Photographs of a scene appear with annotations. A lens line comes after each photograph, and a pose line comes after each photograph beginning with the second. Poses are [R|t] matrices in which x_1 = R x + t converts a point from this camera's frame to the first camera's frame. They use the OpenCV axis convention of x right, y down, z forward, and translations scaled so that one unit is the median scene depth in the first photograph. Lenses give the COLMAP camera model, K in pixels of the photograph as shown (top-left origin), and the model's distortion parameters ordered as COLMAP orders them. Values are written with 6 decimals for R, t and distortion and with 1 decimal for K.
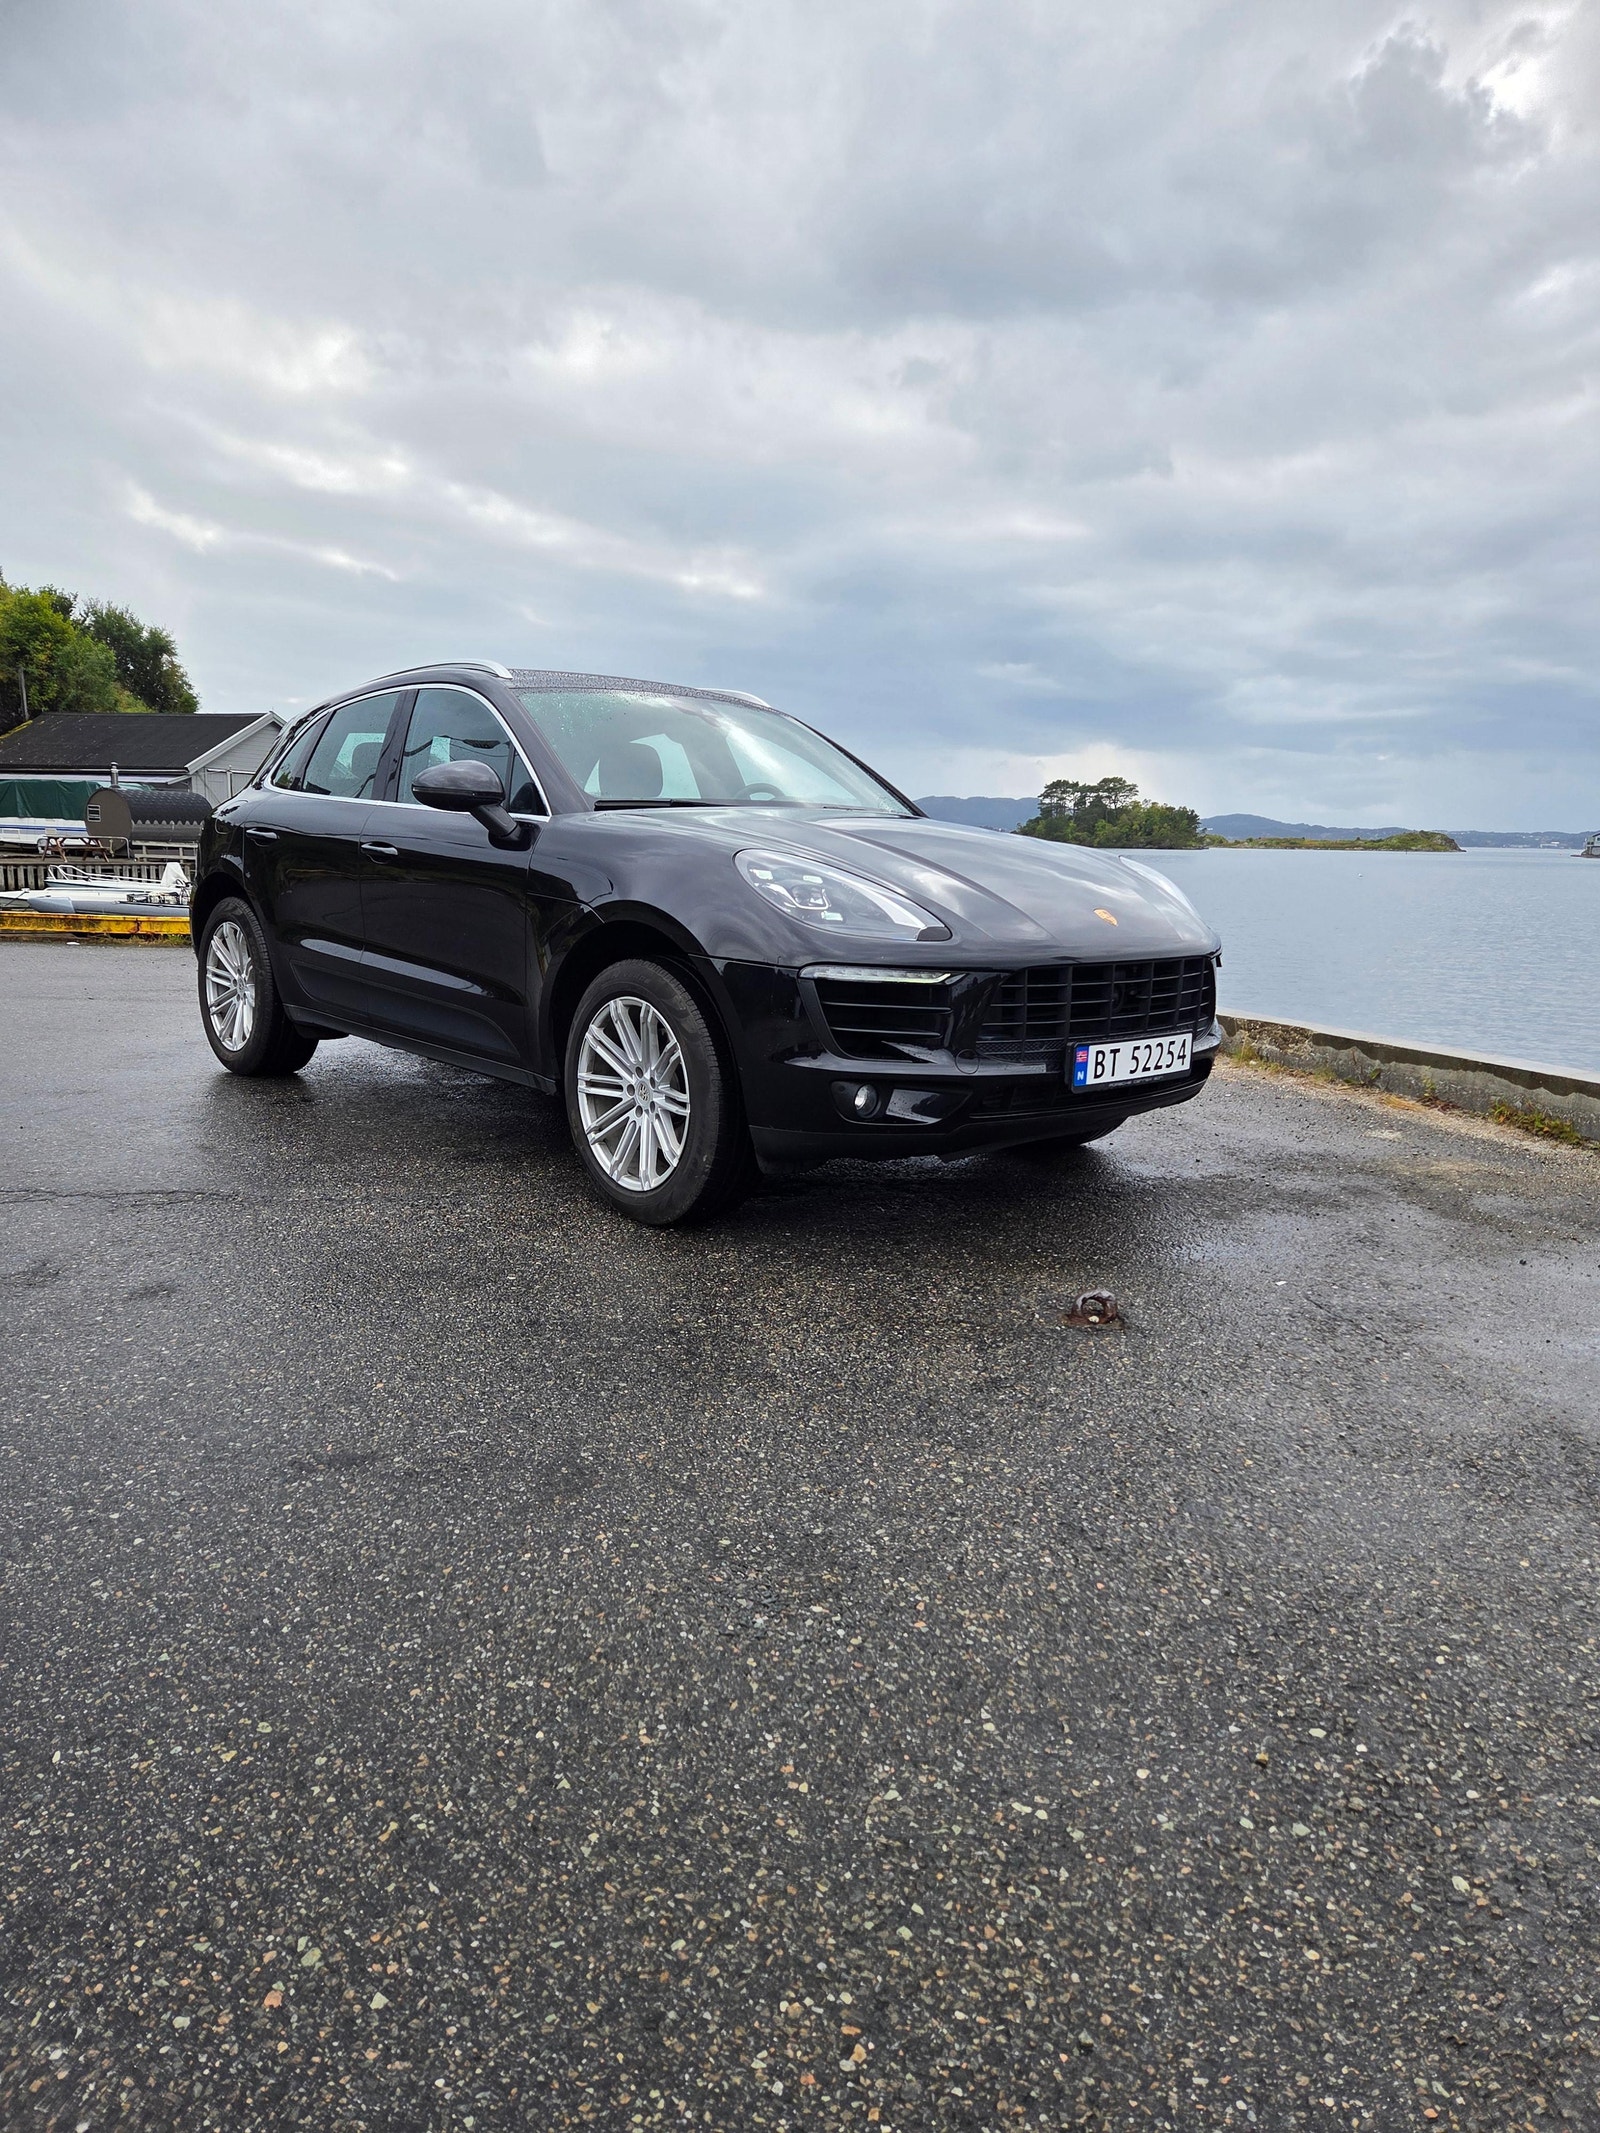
lens RADIAL K [[1437.2, 0, 811.8], [0, 1437.2, 1073.2], [0, 0, 1]] dist [0.082223, -0.072681]
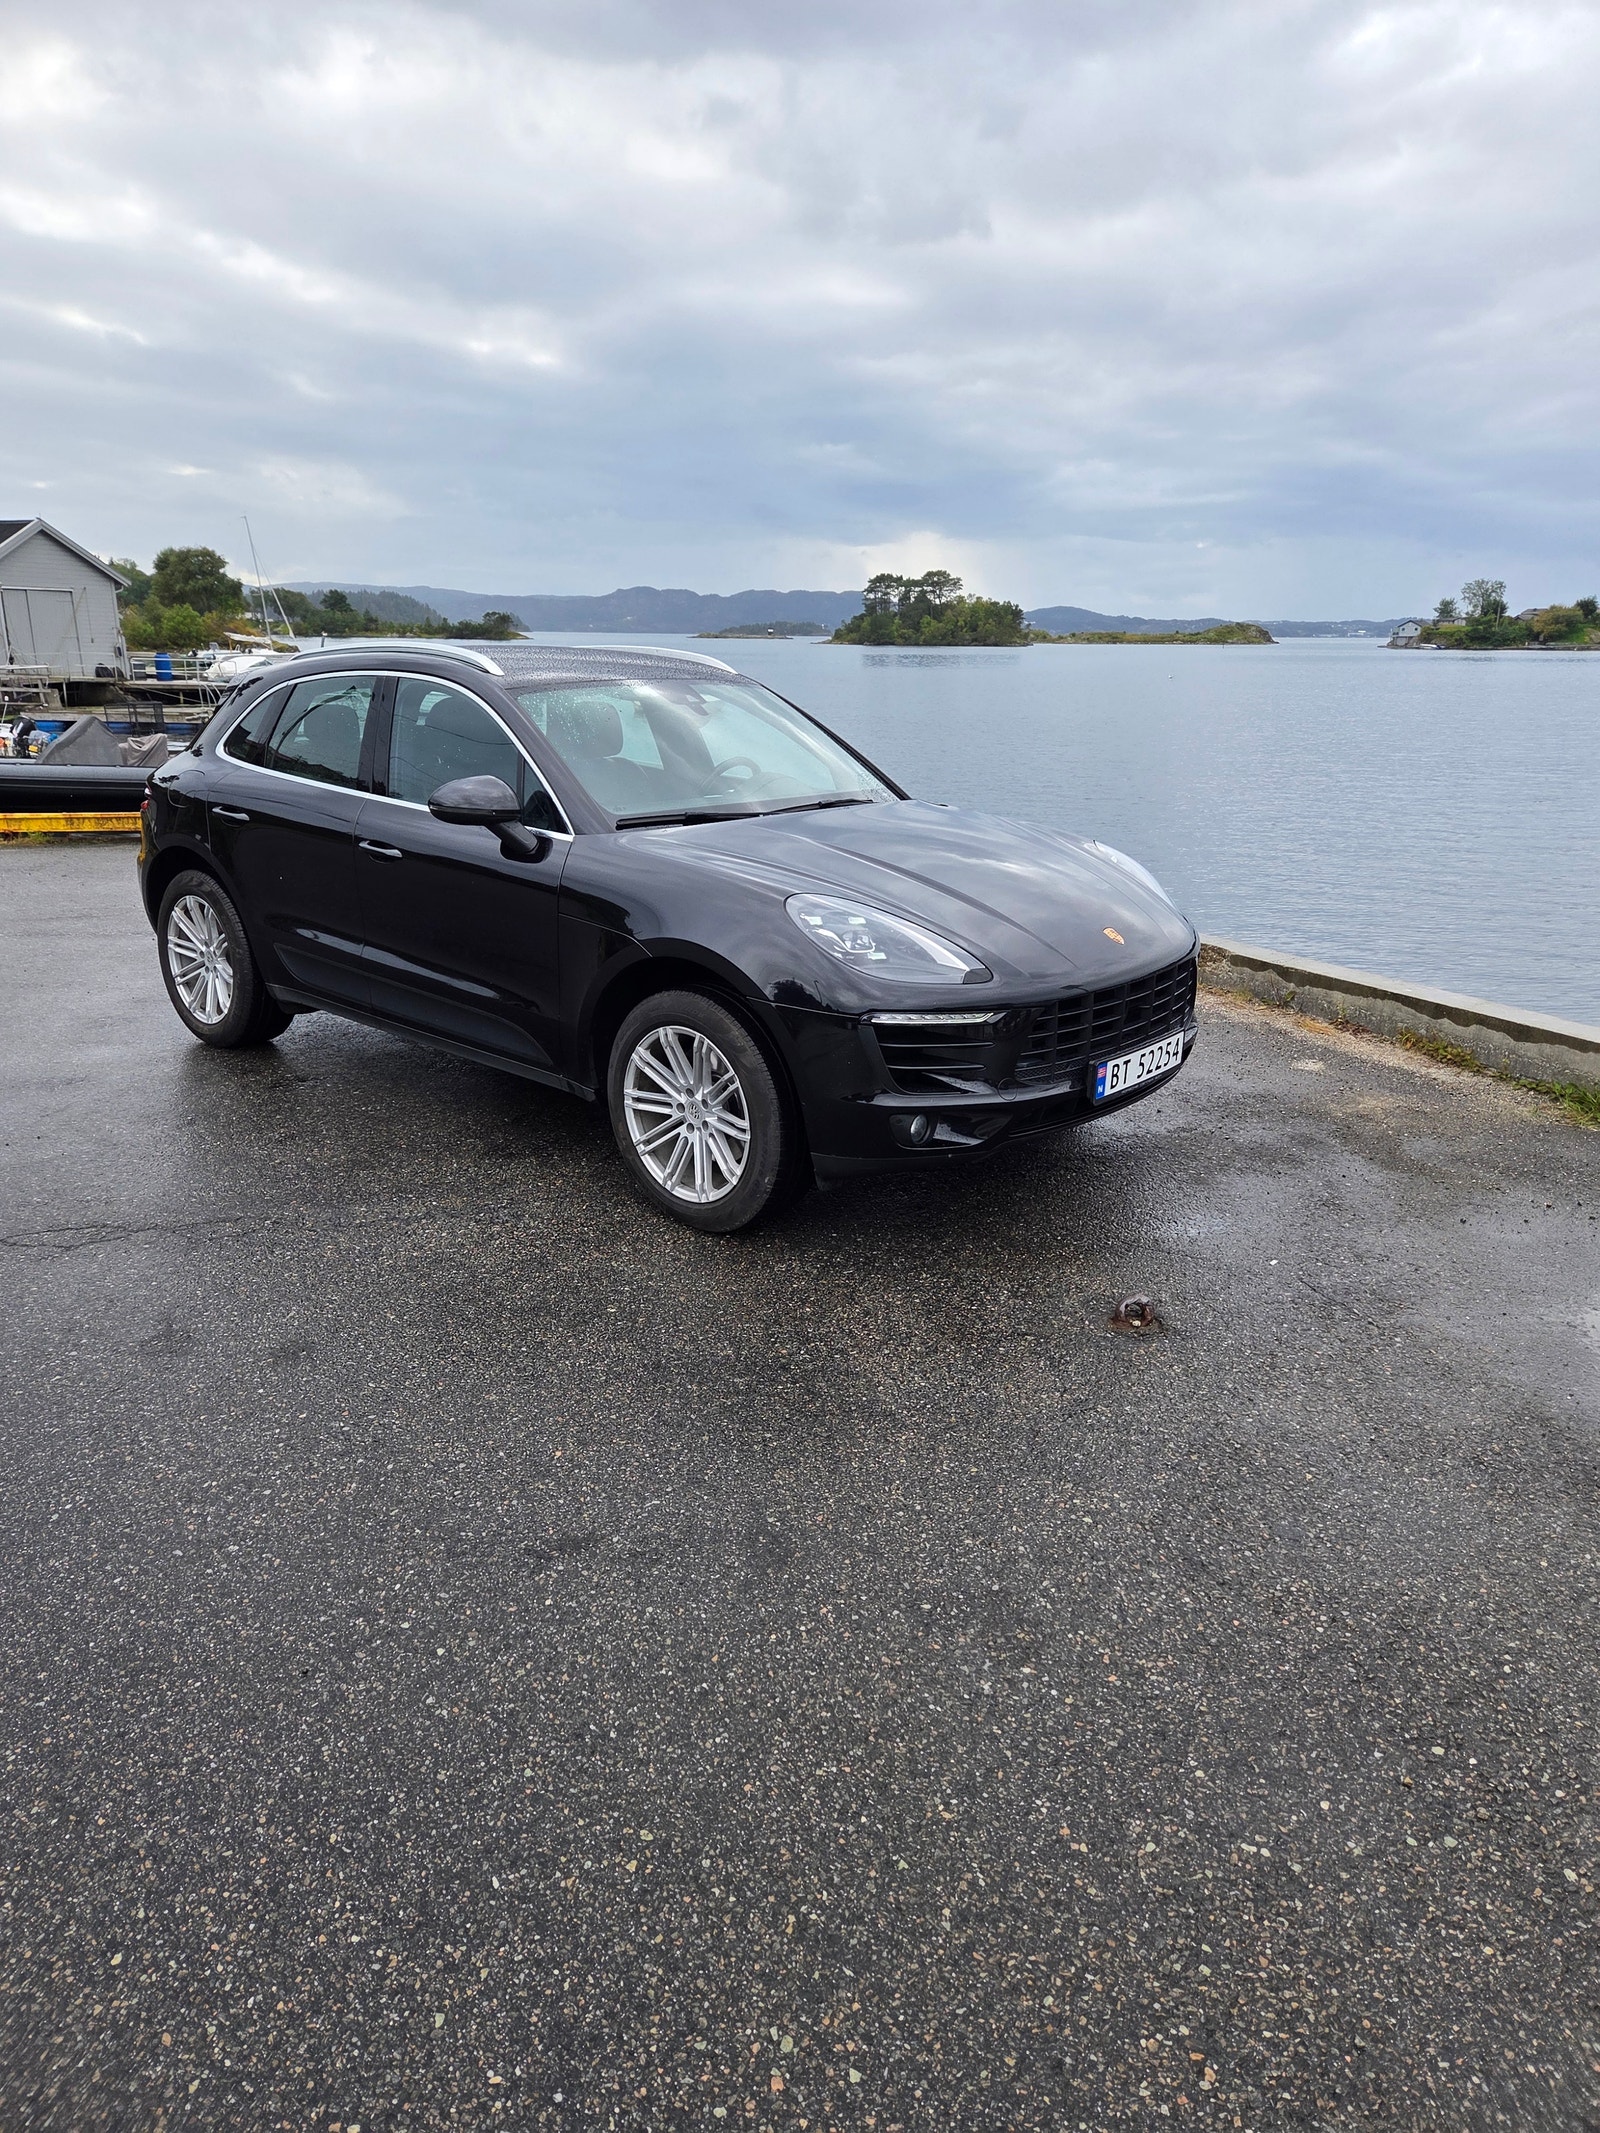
lens RADIAL K [[1445.0, 0, 793.1], [0, 1445.0, 1076.3], [0, 0, 1]] dist [0.087934, -0.082201]
pose [[0.992918, -0.048834, 0.108301, -0.174312], [0.032925, 0.989016, 0.144094, -0.181710], [-0.114148, -0.139508, 0.983620, -0.076429]]
